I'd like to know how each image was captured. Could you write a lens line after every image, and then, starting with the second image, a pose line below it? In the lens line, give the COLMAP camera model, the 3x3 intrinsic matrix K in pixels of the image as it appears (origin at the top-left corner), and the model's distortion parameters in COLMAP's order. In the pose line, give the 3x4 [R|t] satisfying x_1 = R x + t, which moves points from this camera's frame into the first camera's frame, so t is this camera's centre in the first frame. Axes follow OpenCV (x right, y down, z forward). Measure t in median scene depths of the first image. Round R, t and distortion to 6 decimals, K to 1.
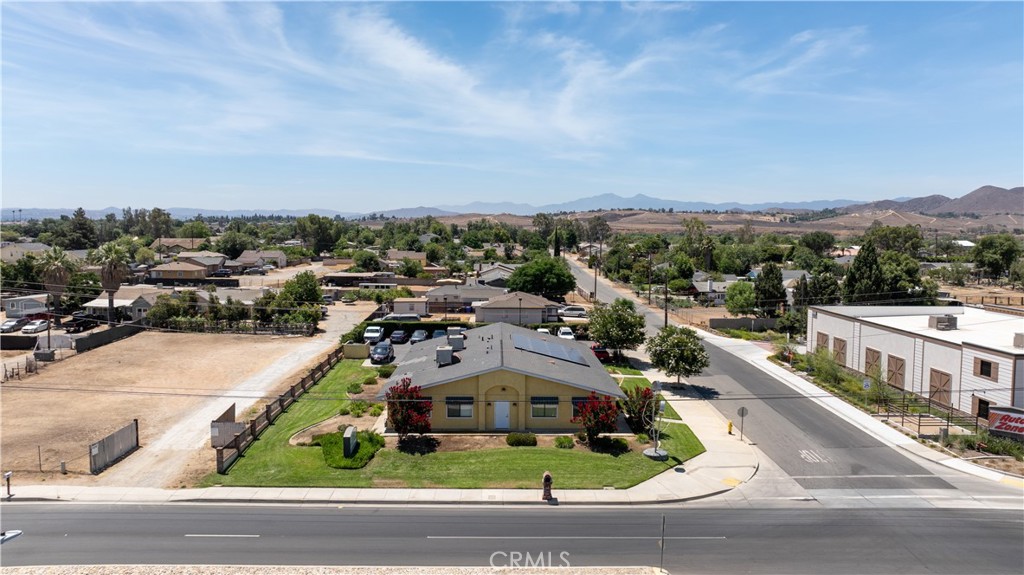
lens RADIAL K [[719.5, 0, 527.5], [0, 719.5, 257.2], [0, 0, 1]] dist [-0.026590, 0.018547]
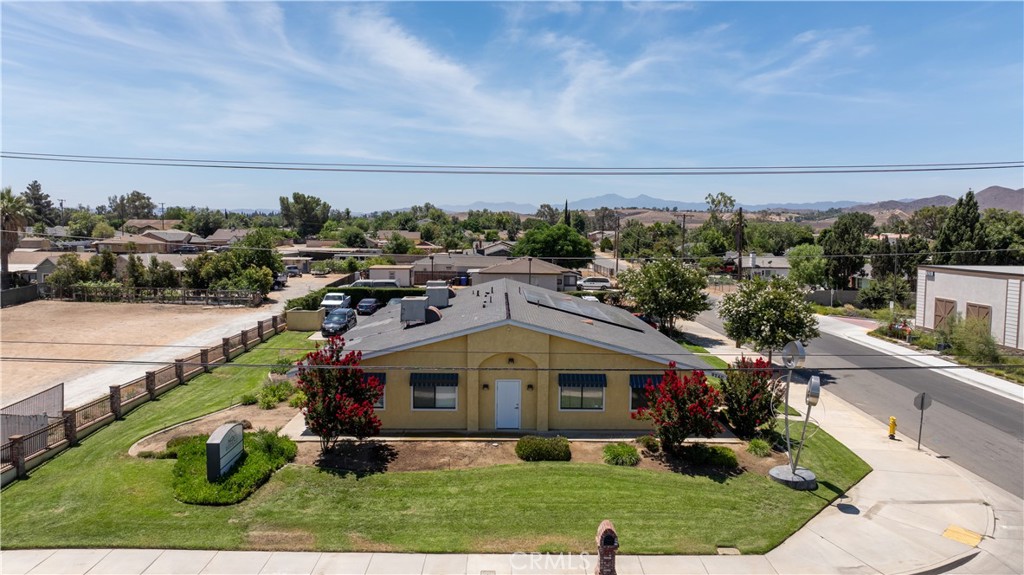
lens RADIAL K [[719.5, 0, 519.9], [0, 719.5, 285.3], [0, 0, 1]] dist [-0.026590, 0.018547]
pose [[0.999909, 0.002020, -0.013367, -0.019074], [-0.001495, 0.999231, 0.039188, 0.105013], [0.013436, -0.039164, 0.999142, 0.445555]]
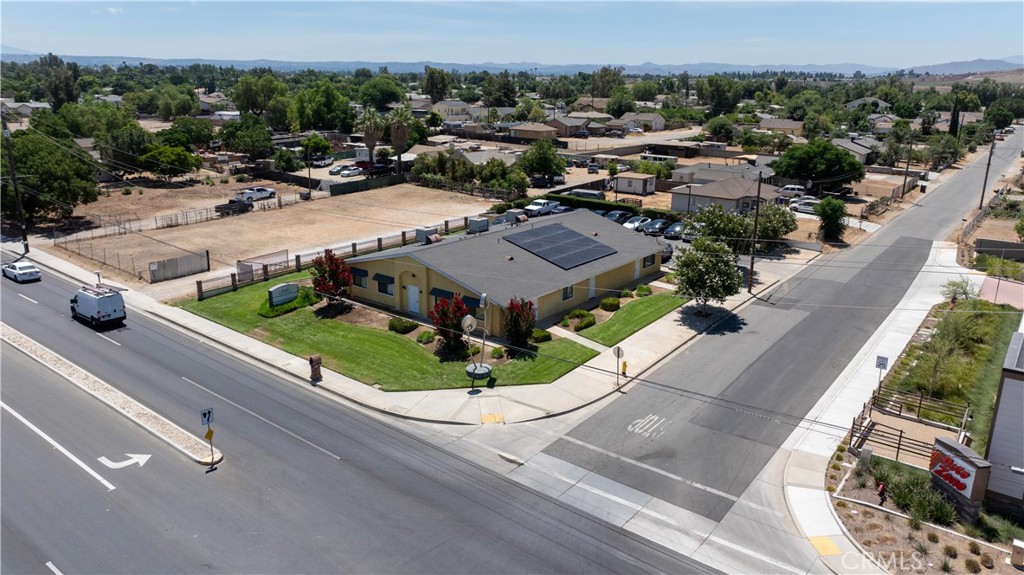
lens RADIAL K [[719.5, 0, 533.4], [0, 719.5, 282.4], [0, 0, 1]] dist [-0.026590, 0.018547]
pose [[0.772159, 0.177827, -0.610039, 0.752676], [-0.034303, 0.970309, 0.239425, -0.060901], [0.634502, -0.163948, 0.755333, 0.342179]]
